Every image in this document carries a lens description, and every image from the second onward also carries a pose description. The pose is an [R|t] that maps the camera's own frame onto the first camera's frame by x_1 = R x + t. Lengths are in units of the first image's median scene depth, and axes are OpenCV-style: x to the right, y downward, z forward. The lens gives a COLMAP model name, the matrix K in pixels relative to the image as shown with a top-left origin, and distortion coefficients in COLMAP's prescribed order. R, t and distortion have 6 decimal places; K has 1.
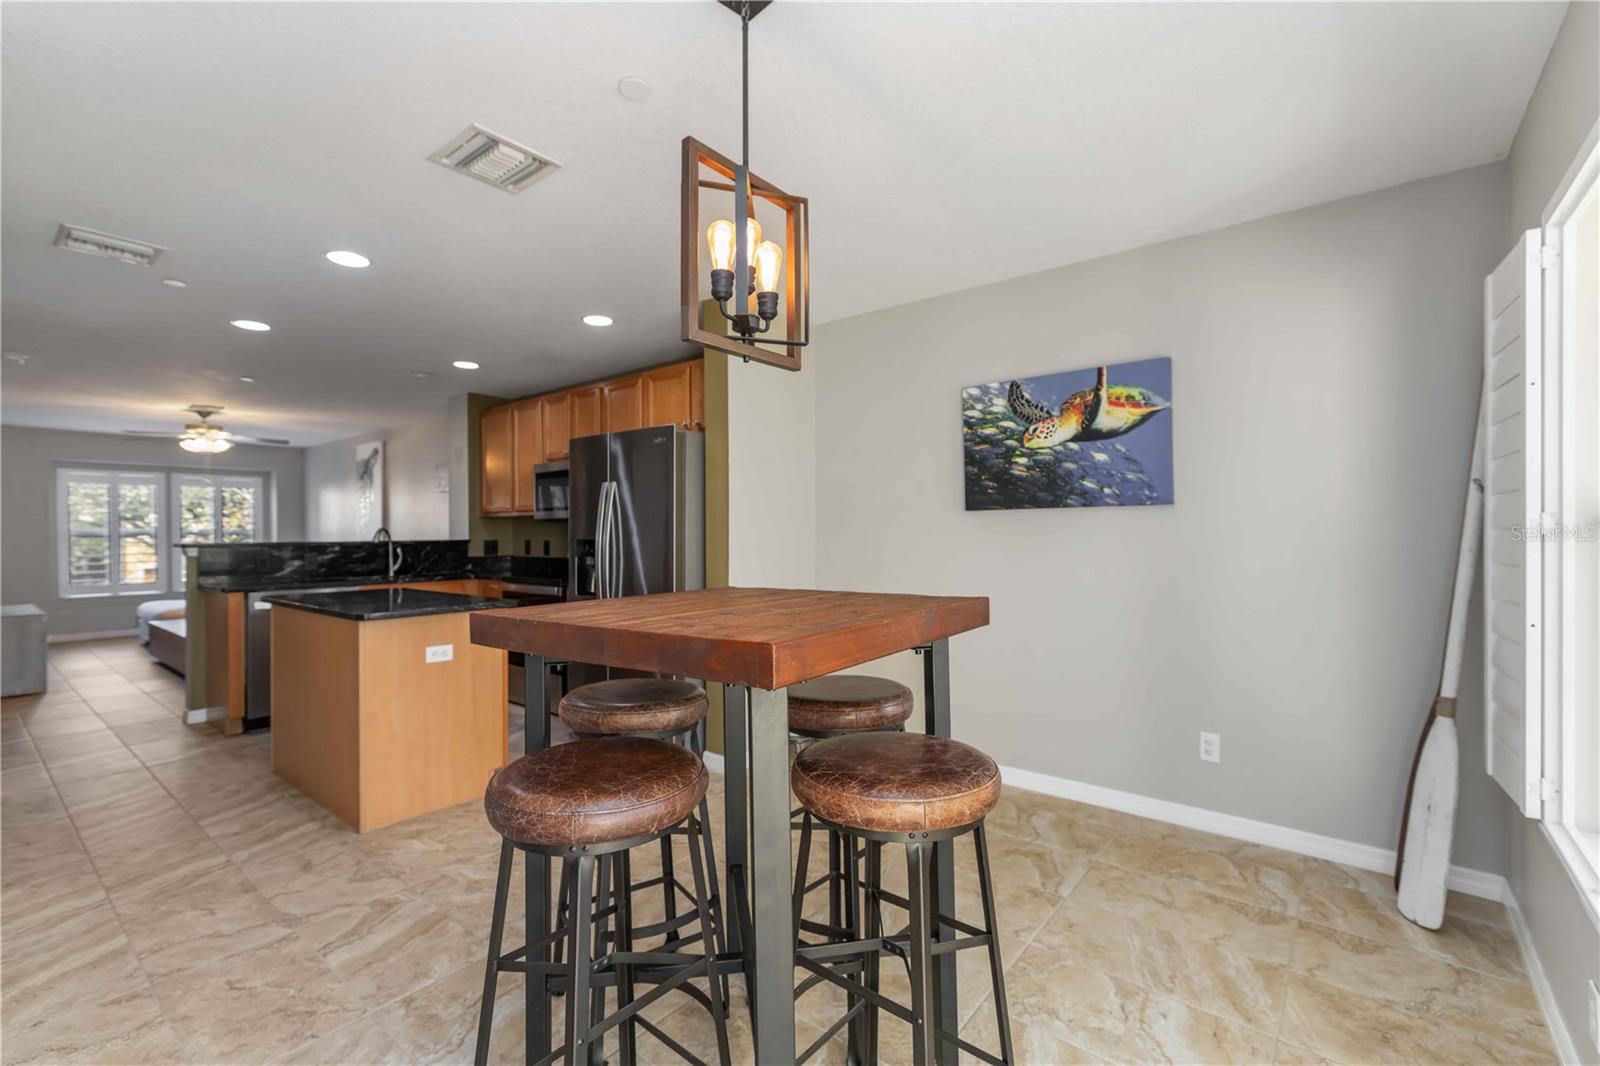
lens RADIAL K [[685.3, 0, 784.3], [0, 685.3, 525.8], [0, 0, 1]] dist [-0.002833, 0.002515]
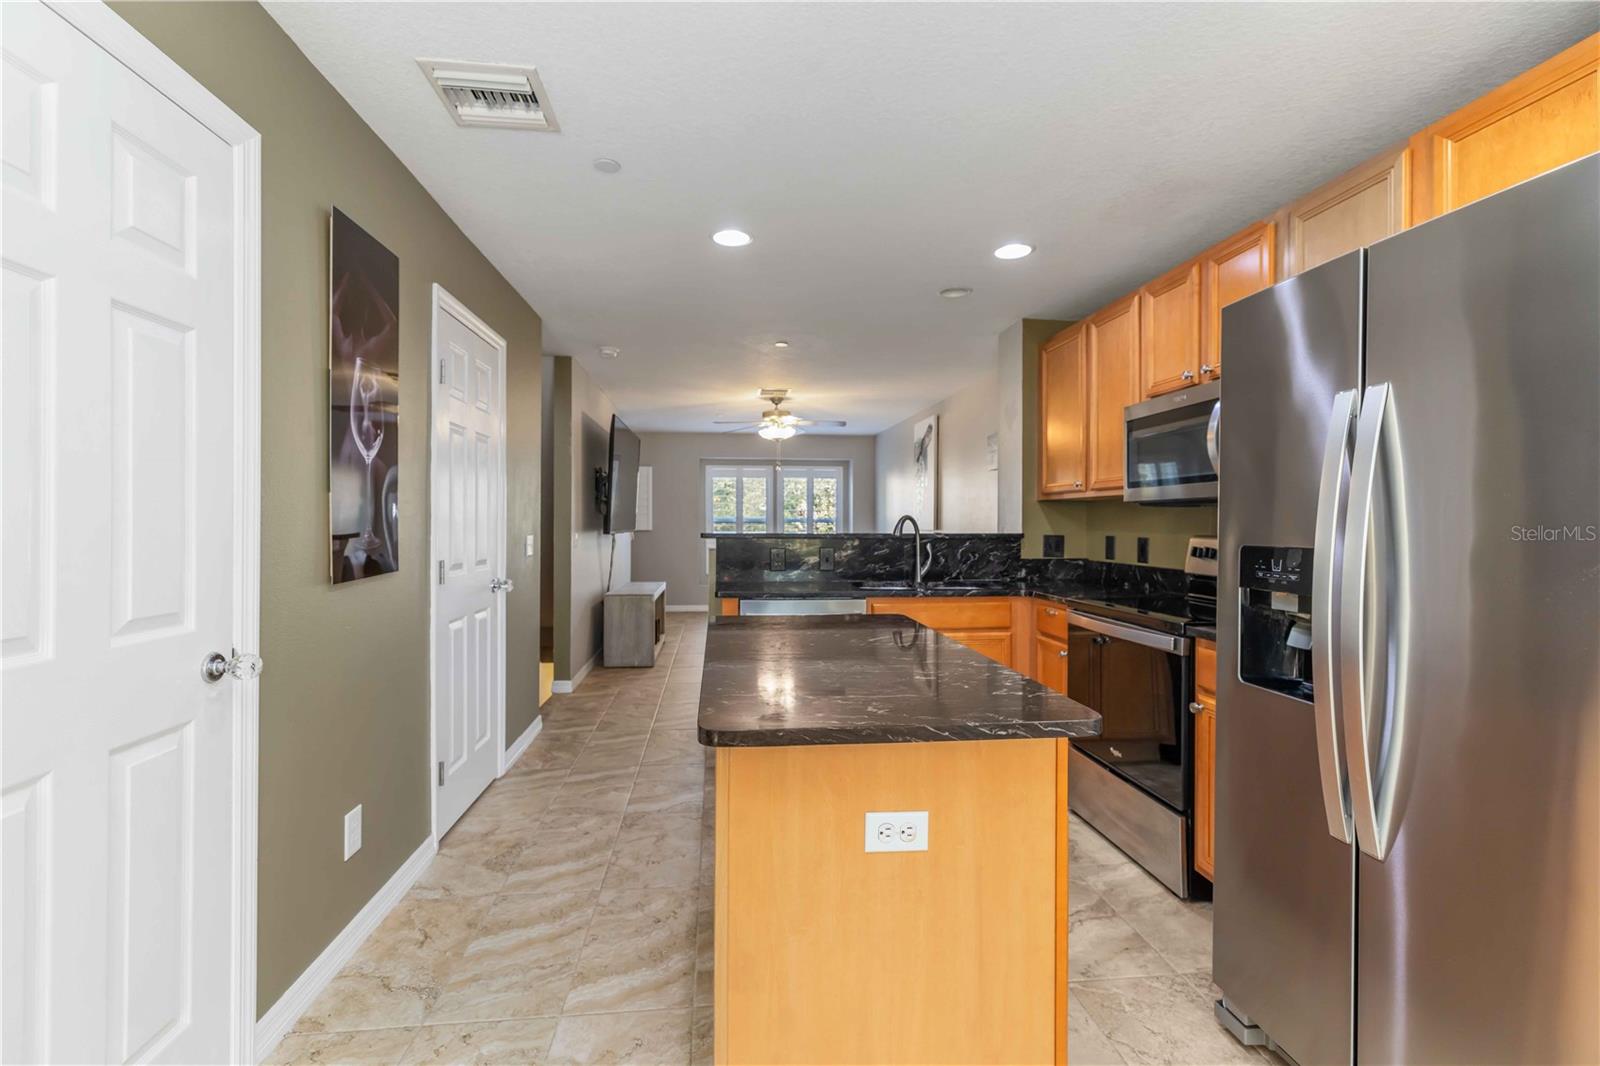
lens RADIAL K [[685.3, 0, 796.9], [0, 685.3, 521.5], [0, 0, 1]] dist [-0.002833, 0.002515]
pose [[0.712098, 0.009231, -0.702020, -0.139116], [-0.002537, 0.999941, 0.010574, 0.001291], [0.702076, -0.005748, 0.712079, 0.352012]]
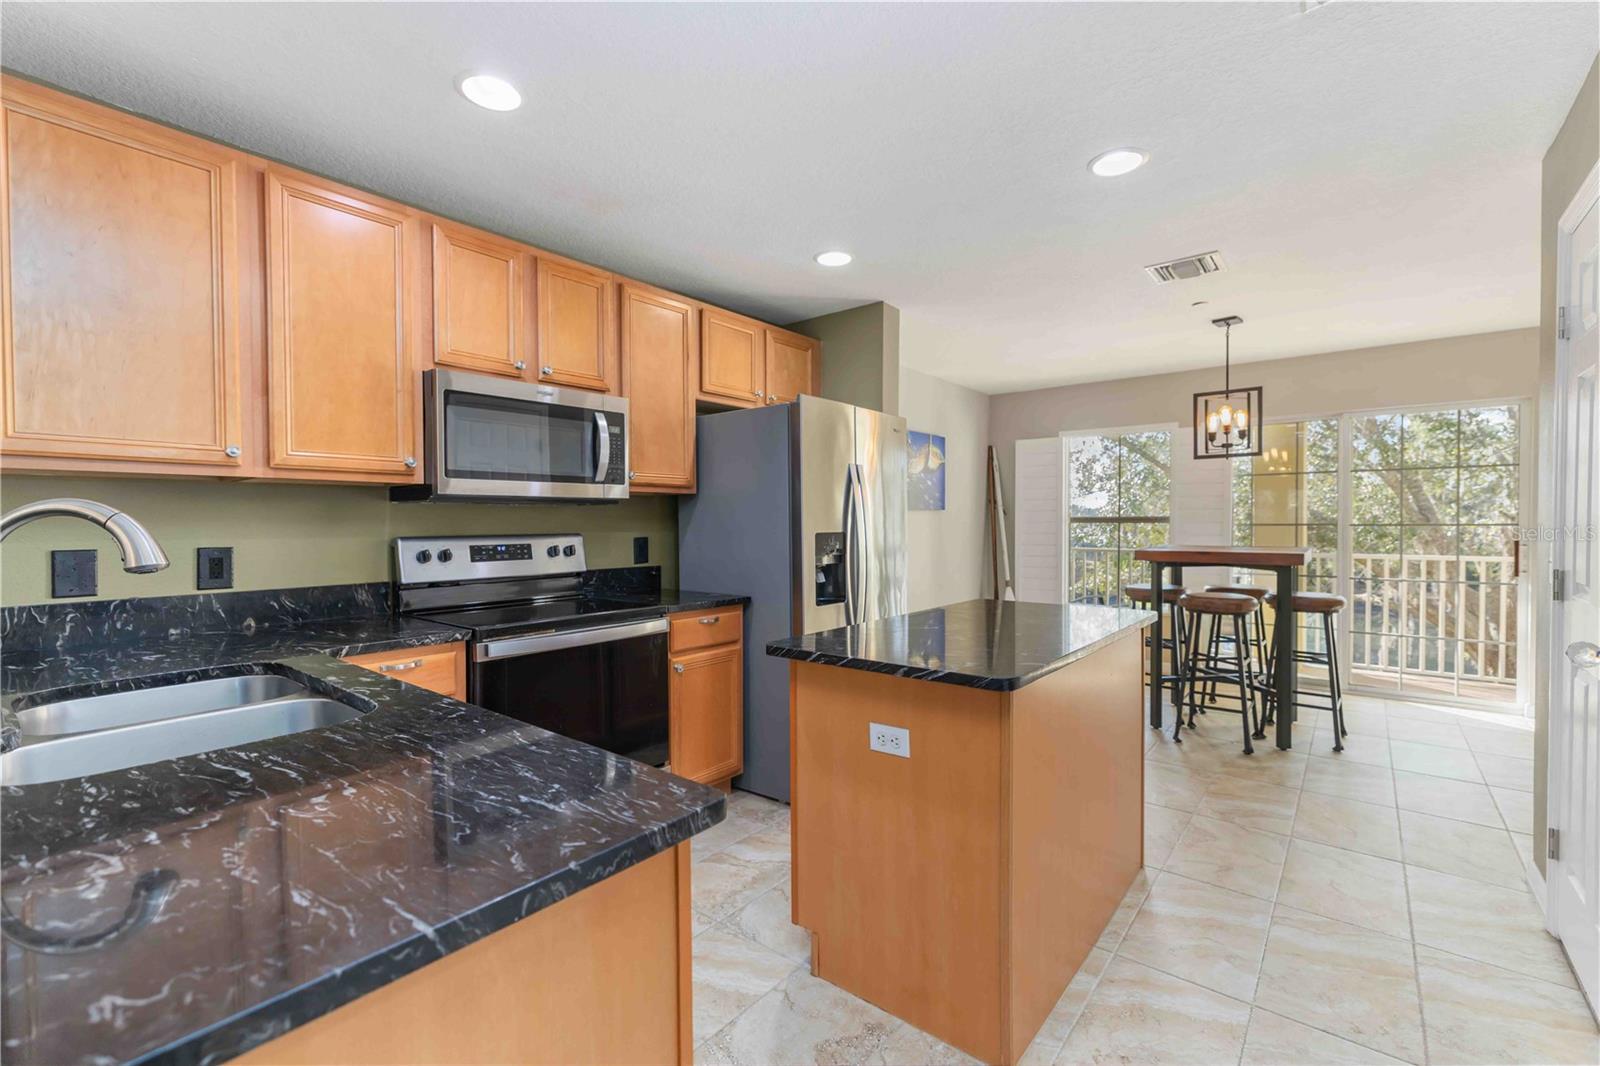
lens RADIAL K [[685.3, 0, 806.6], [0, 685.3, 530.3], [0, 0, 1]] dist [-0.002833, 0.002515]
pose [[-0.000096, -0.006480, 0.999979, -0.711054], [-0.003814, 0.999972, 0.006480, 0.008570], [-0.999993, -0.003813, -0.000120, 0.682097]]
